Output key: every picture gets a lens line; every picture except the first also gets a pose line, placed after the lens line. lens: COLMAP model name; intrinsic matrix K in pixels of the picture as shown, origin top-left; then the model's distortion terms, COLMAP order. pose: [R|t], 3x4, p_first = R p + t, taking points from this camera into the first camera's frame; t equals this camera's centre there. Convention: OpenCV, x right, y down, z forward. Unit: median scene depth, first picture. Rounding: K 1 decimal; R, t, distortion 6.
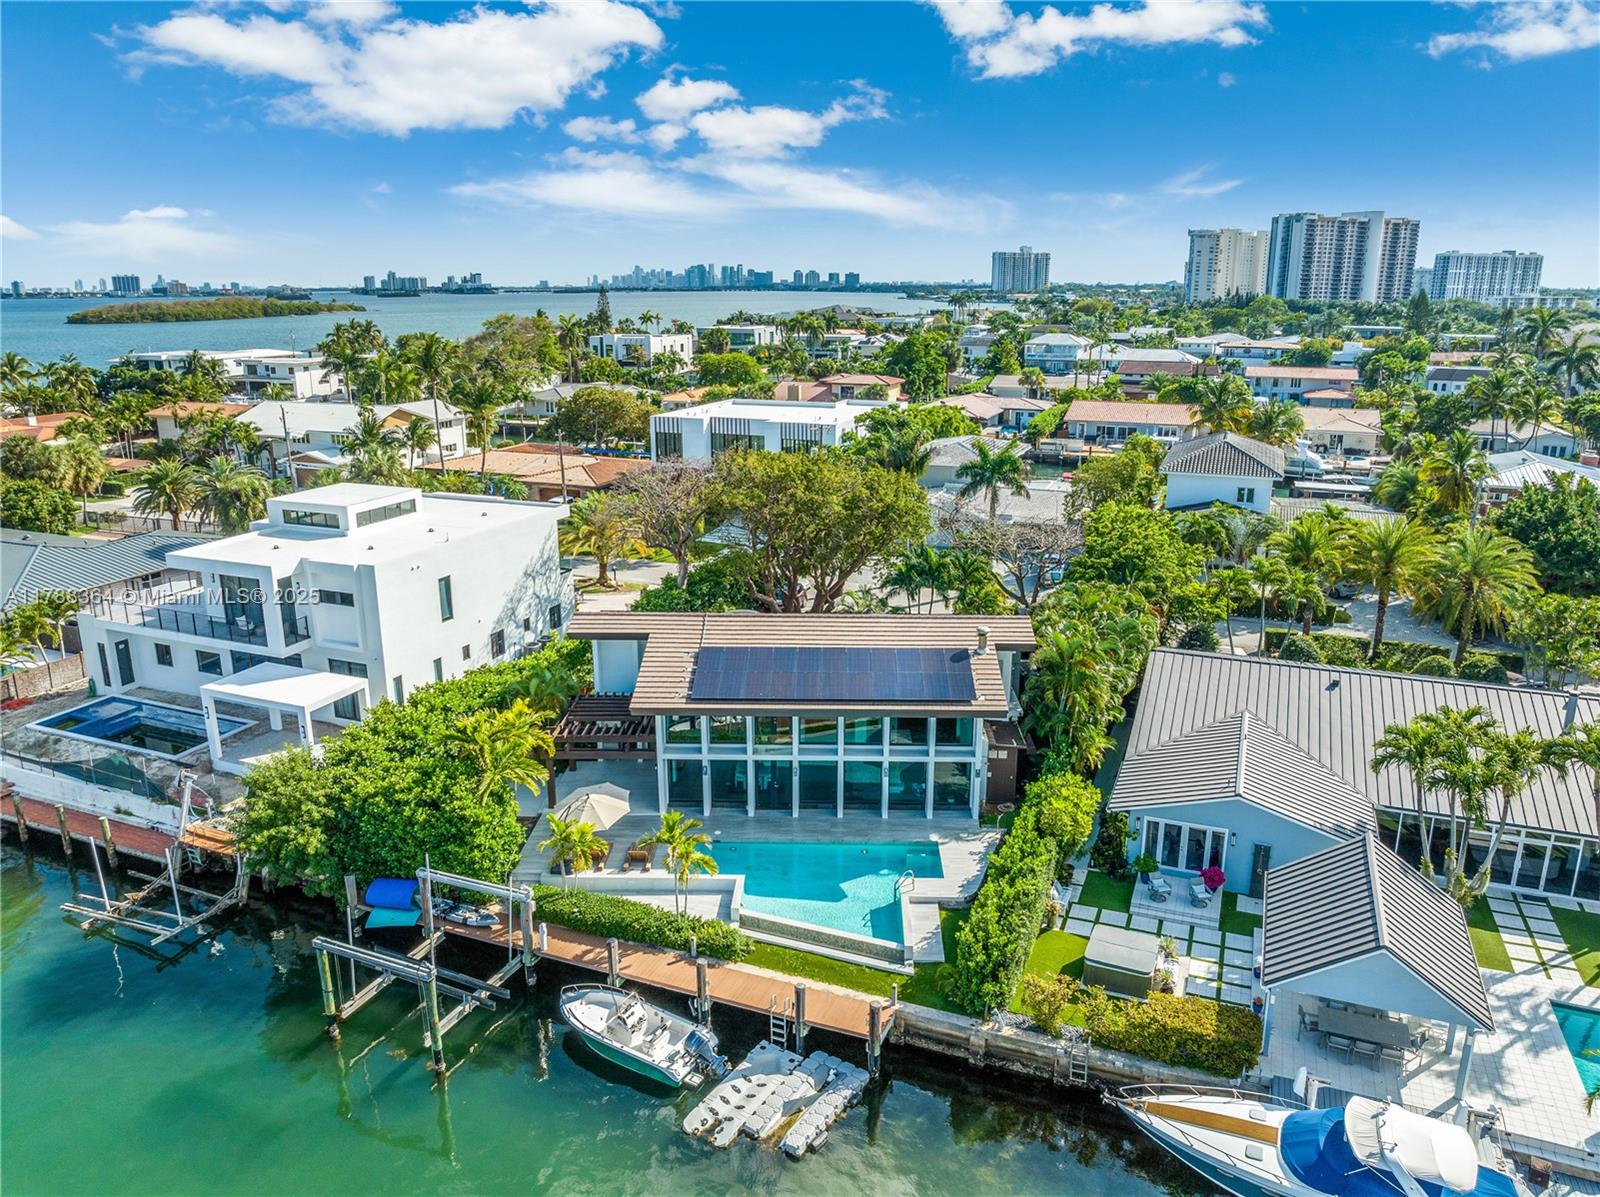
lens RADIAL K [[1127.1, 0, 801.3], [0, 1127.1, 597.5], [0, 0, 1]] dist [-0.043675, 0.013999]
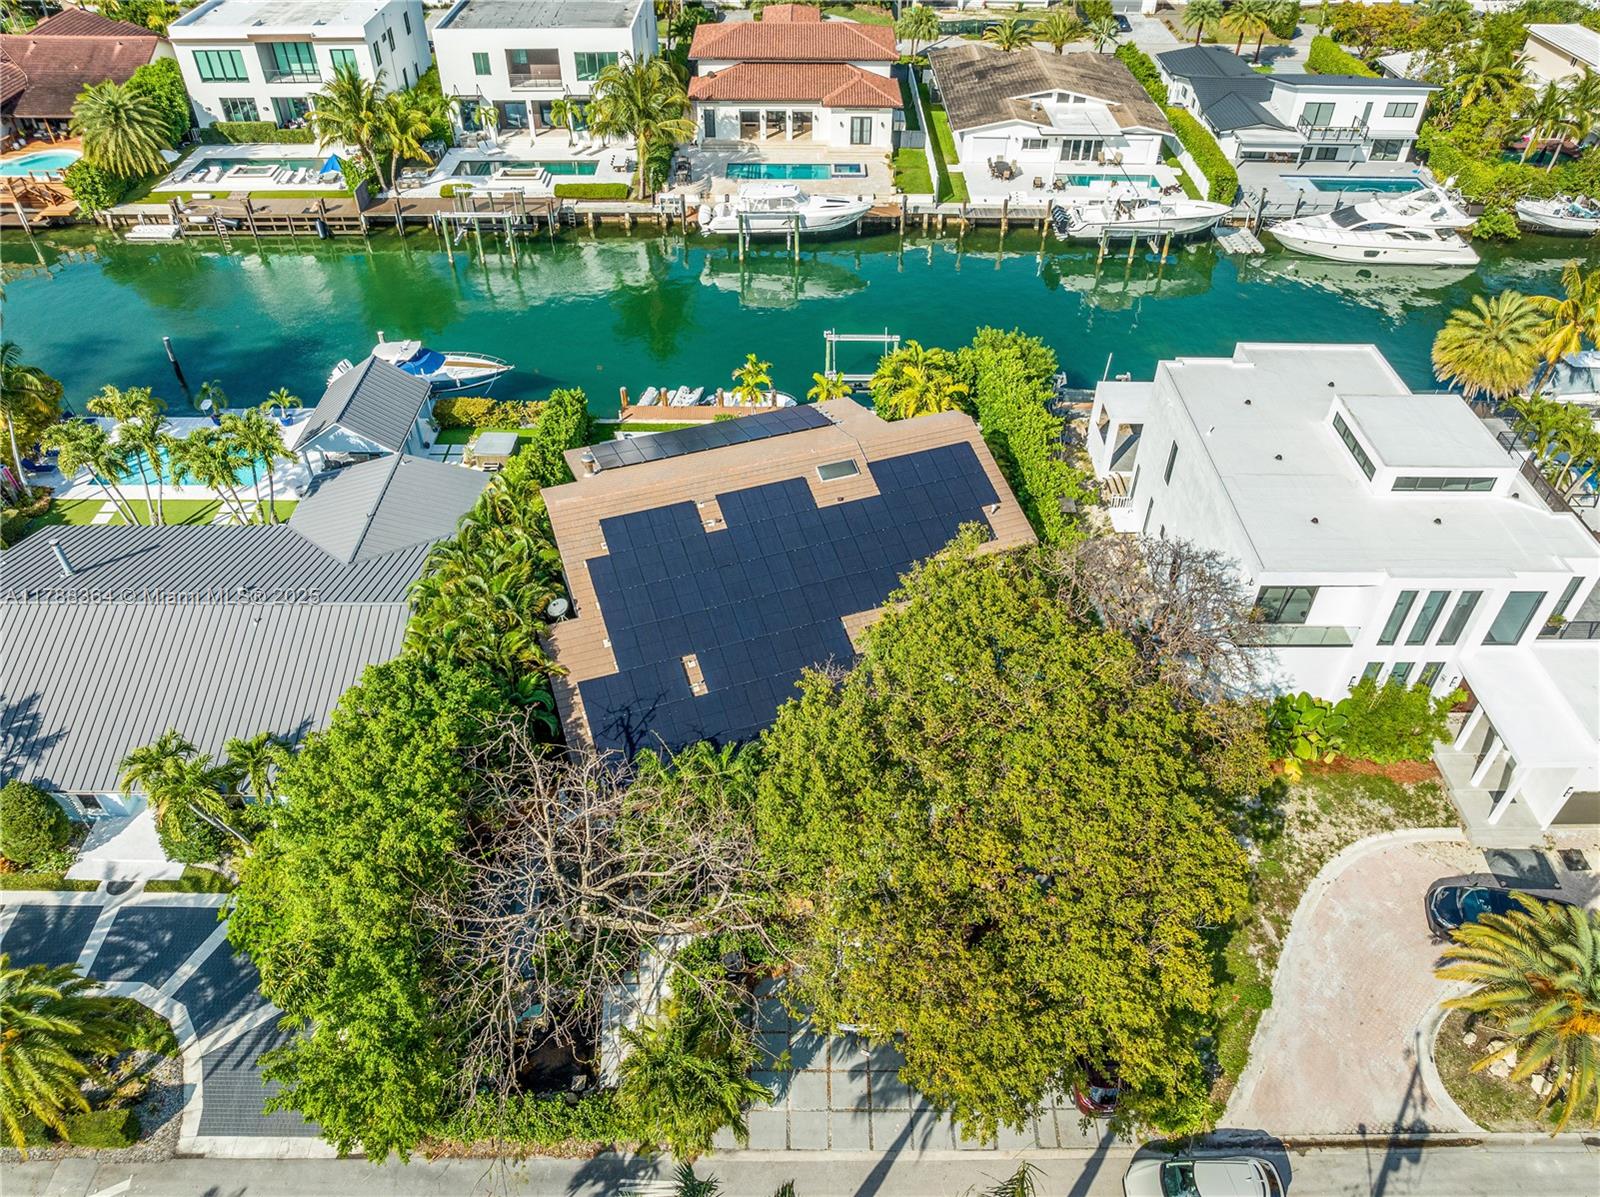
lens RADIAL K [[1127.1, 0, 799.7], [0, 1127.1, 592.4], [0, 0, 1]] dist [-0.043675, 0.013999]
pose [[-0.926057, 0.245086, -0.286969, 0.313459], [-0.105973, 0.560938, 0.821047, -0.794176], [0.362200, 0.790747, -0.493488, 1.693531]]
